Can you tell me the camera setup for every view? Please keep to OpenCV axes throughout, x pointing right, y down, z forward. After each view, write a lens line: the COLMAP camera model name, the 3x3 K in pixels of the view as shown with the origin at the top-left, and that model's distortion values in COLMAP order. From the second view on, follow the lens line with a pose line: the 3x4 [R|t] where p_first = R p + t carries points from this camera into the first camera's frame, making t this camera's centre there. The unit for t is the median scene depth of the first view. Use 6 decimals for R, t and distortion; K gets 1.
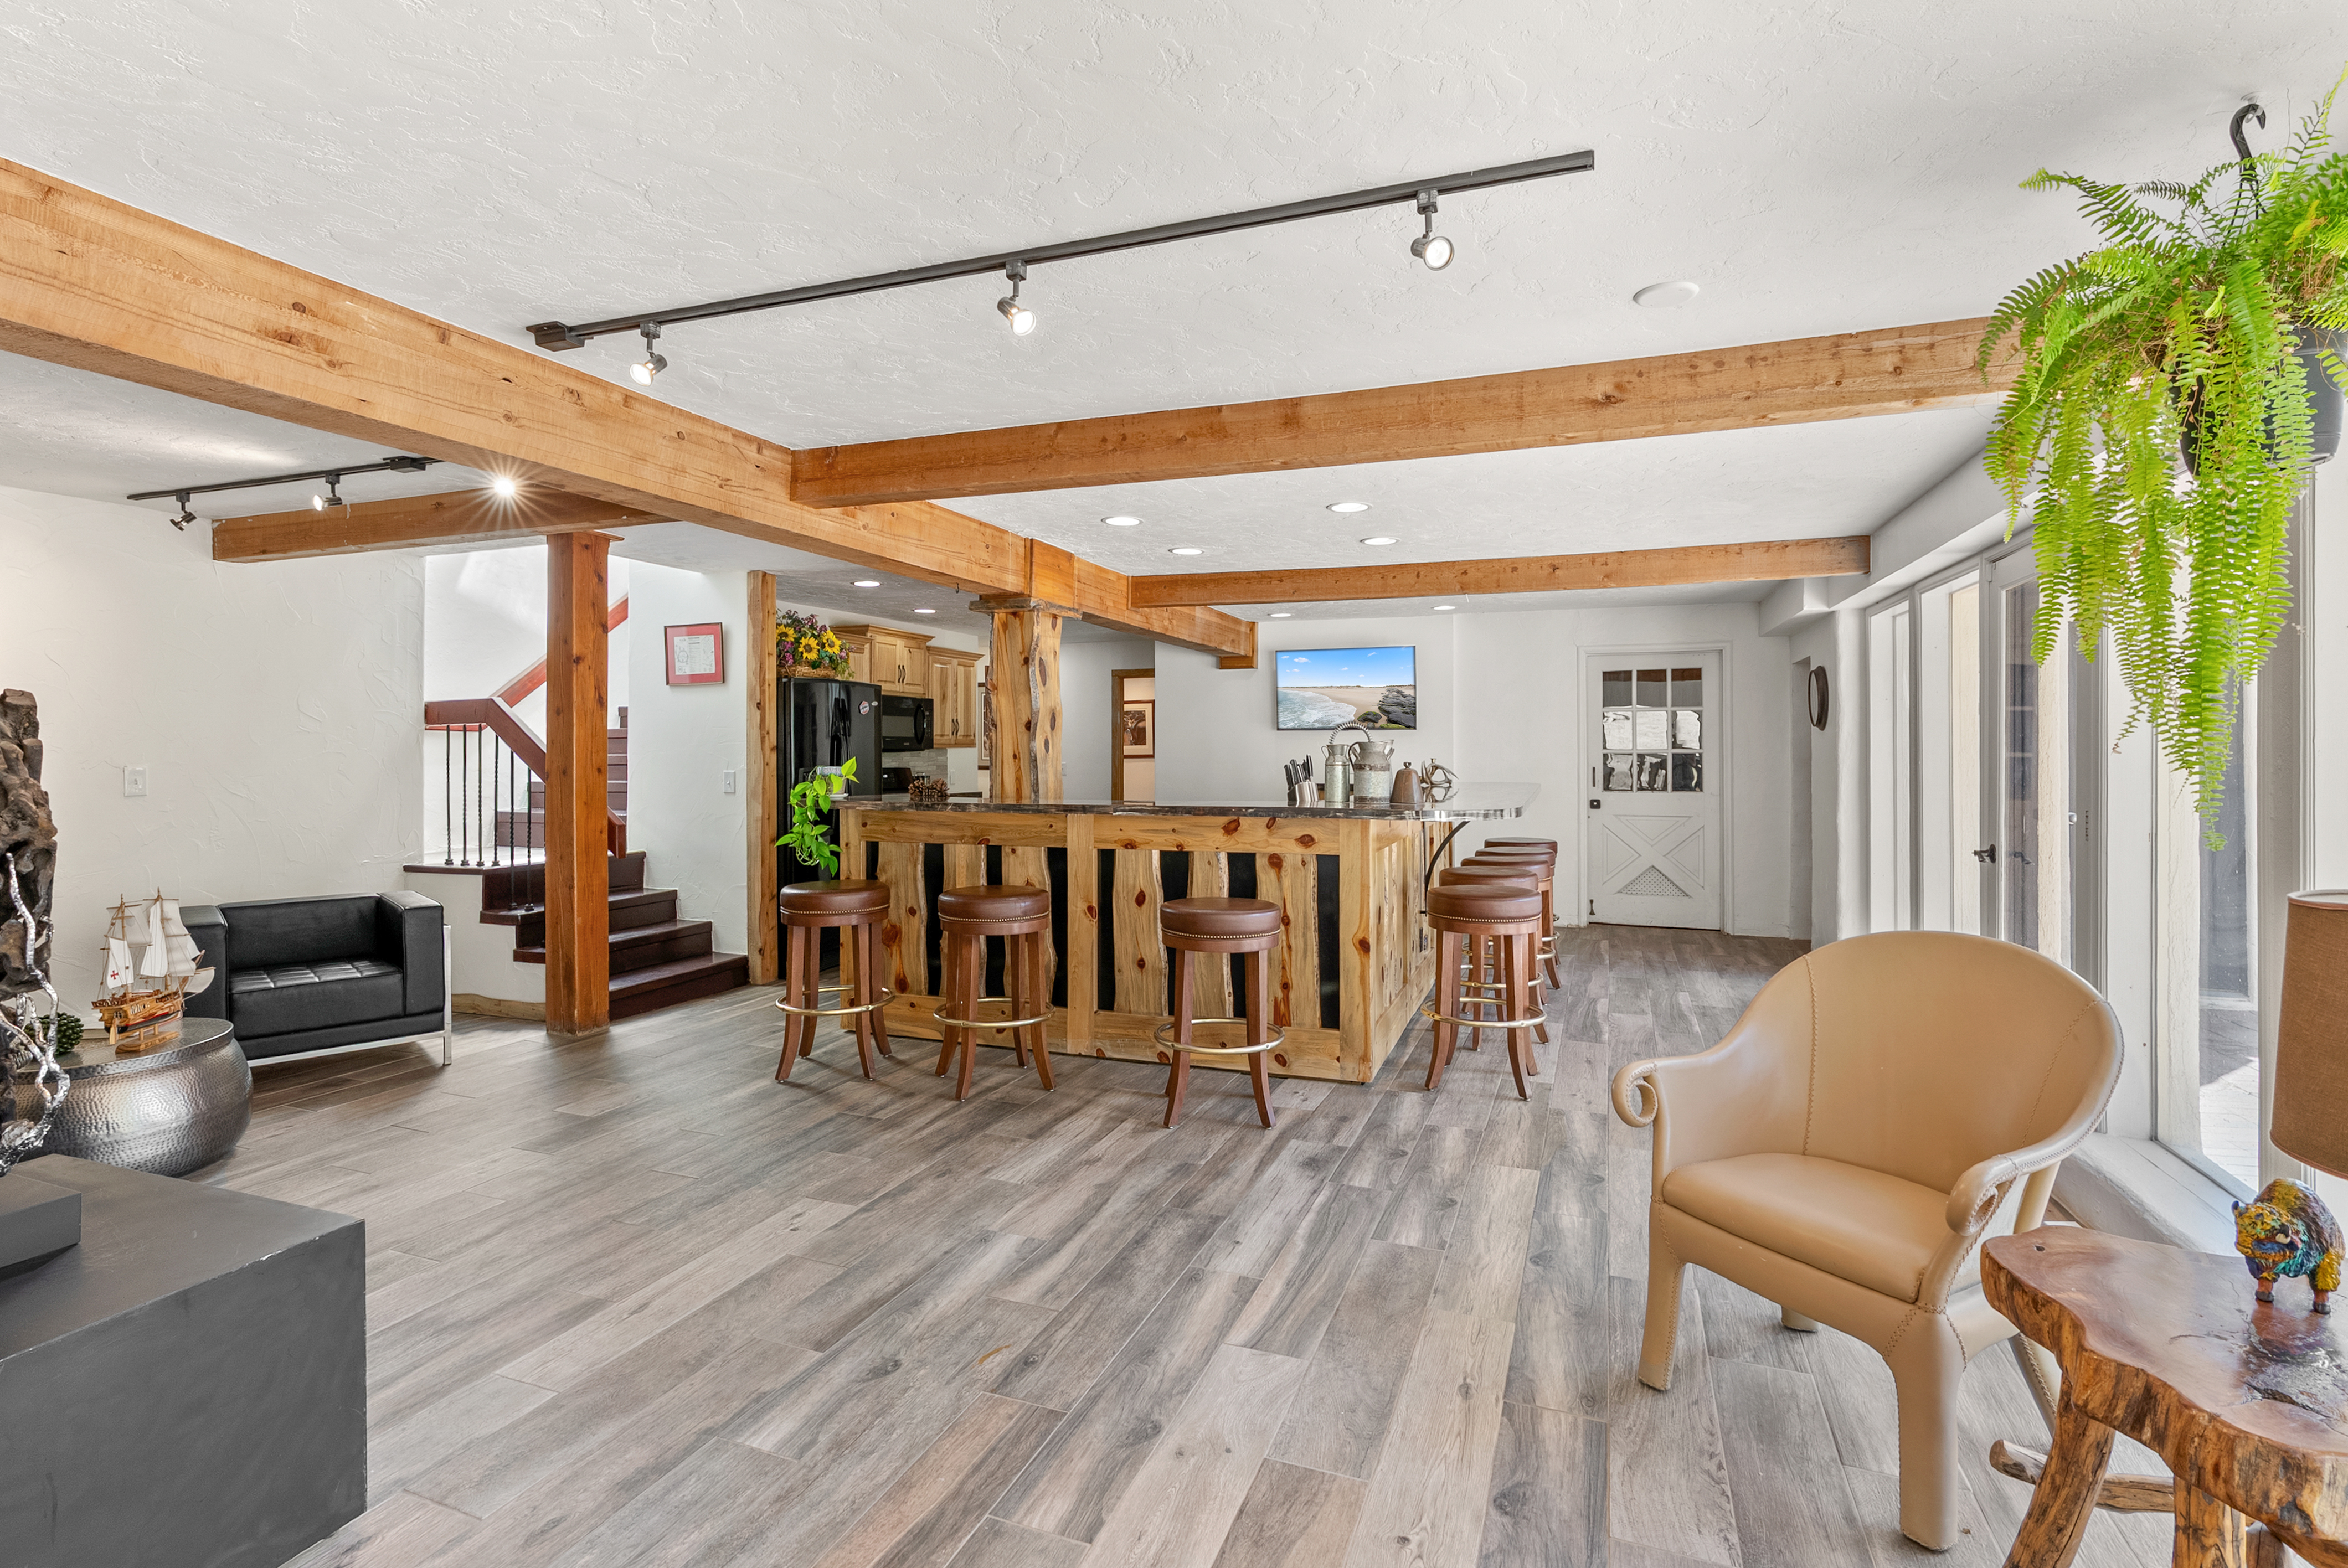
lens RADIAL K [[1119.8, 0, 1174.6], [0, 1119.8, 759.0], [0, 0, 1]] dist [-0.006099, 0.000072]
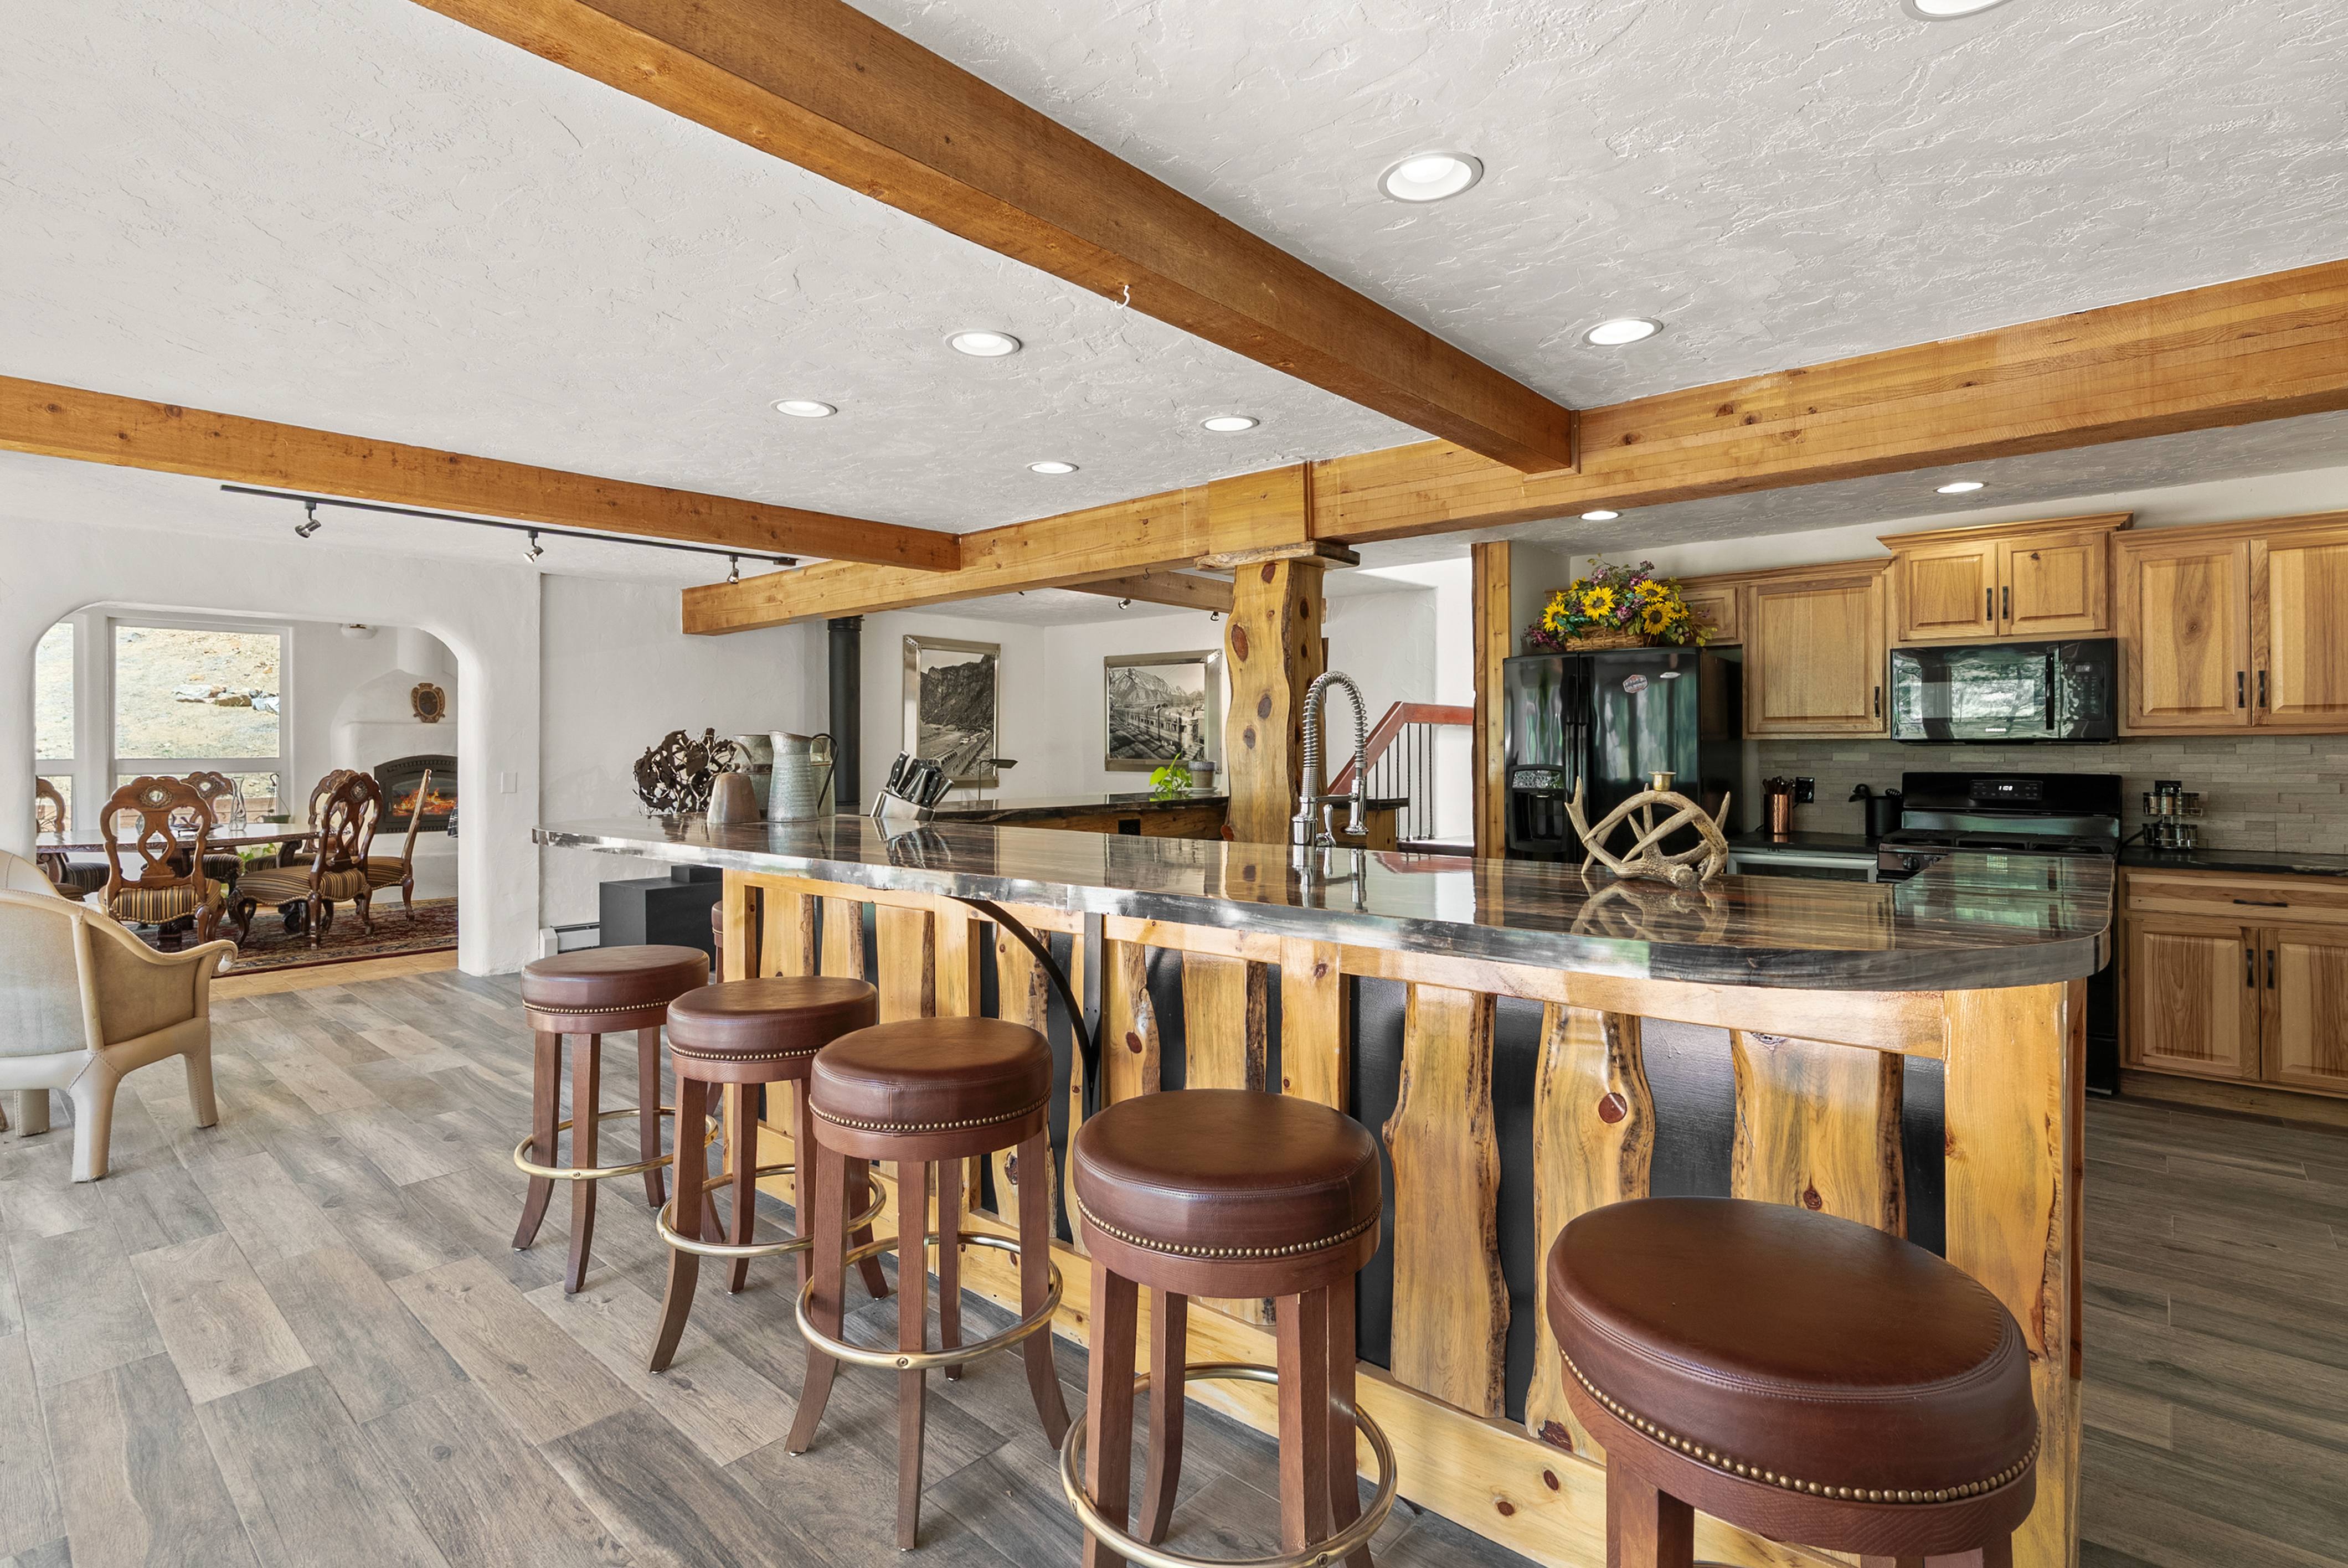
lens RADIAL K [[1121.7, 0, 1181.5], [0, 1121.7, 736.2], [0, 0, 1]] dist [-0.007248, 0.005285]
pose [[-0.344898, -0.008533, -0.938601, 1.226072], [-0.002263, 0.999963, -0.008260, -0.015480], [0.938637, -0.000725, -0.344905, 2.403230]]
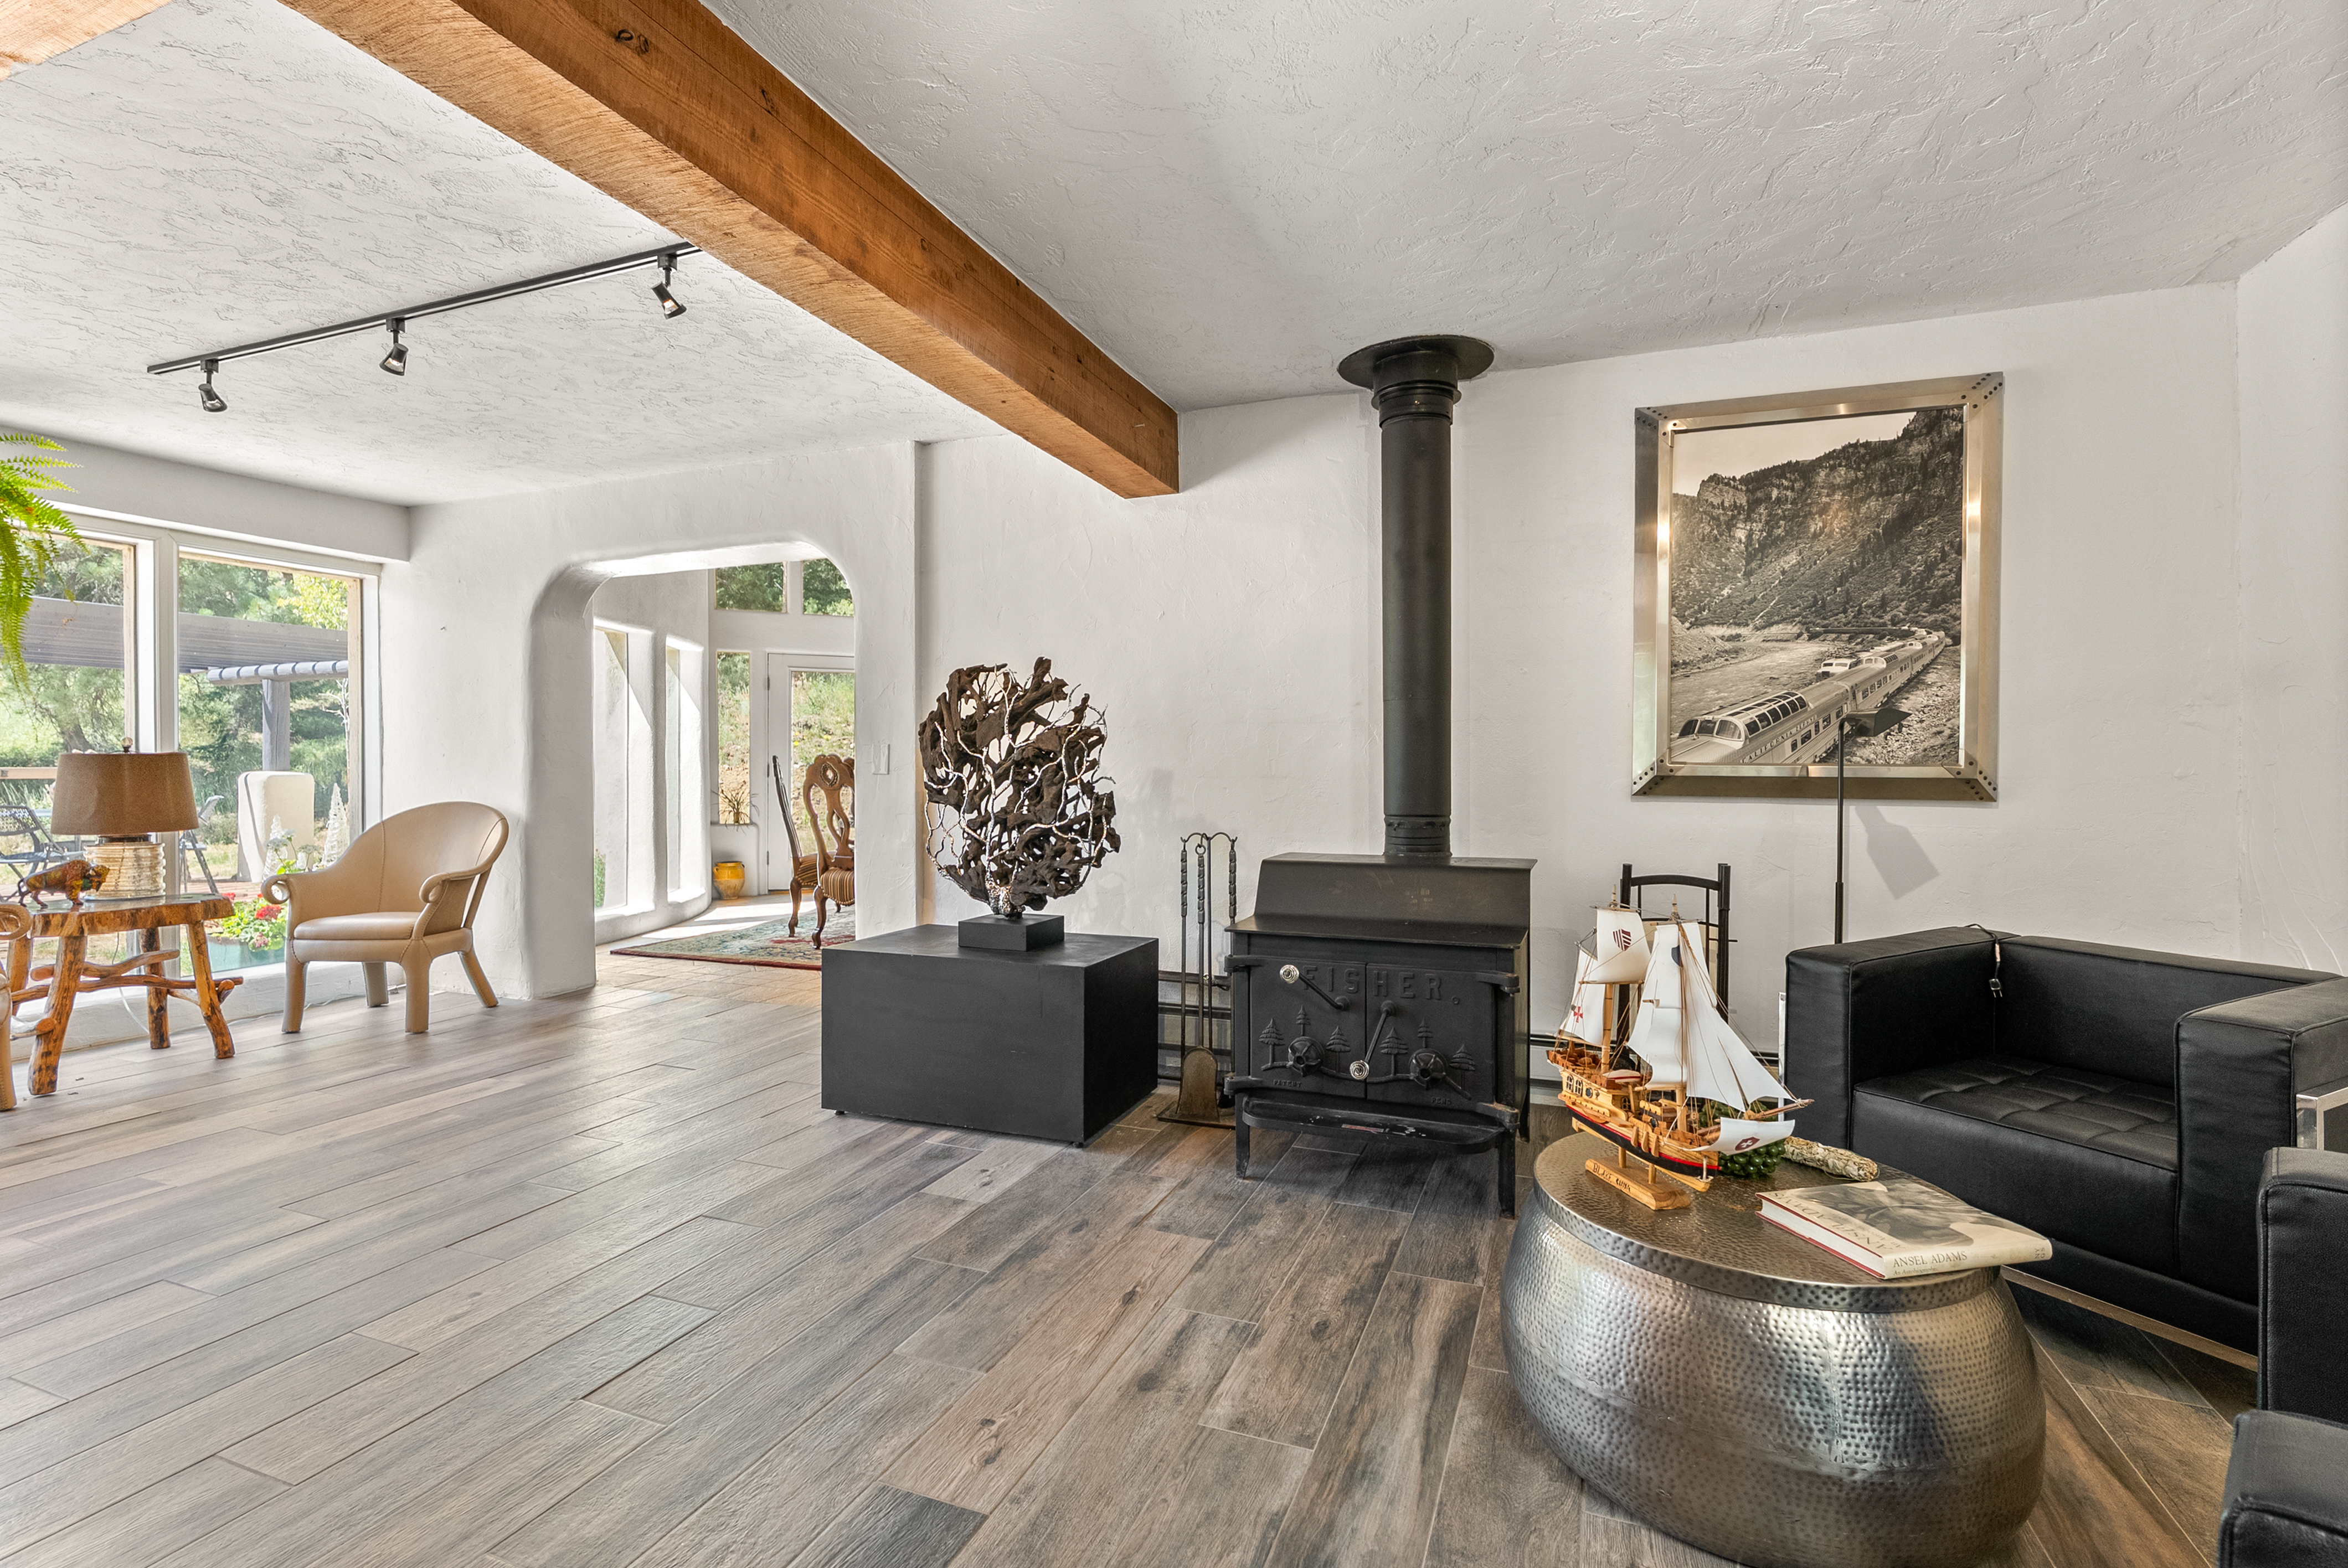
lens RADIAL K [[1095.7, 0, 1179.8], [0, 1095.7, 761.4], [0, 0, 1]] dist [-0.003152, -0.000483]
pose [[-0.999966, 0.001115, 0.008178, -0.879660], [0.001106, 0.999999, -0.001078, 0.068263], [-0.008179, -0.001068, -0.999966, 1.842737]]
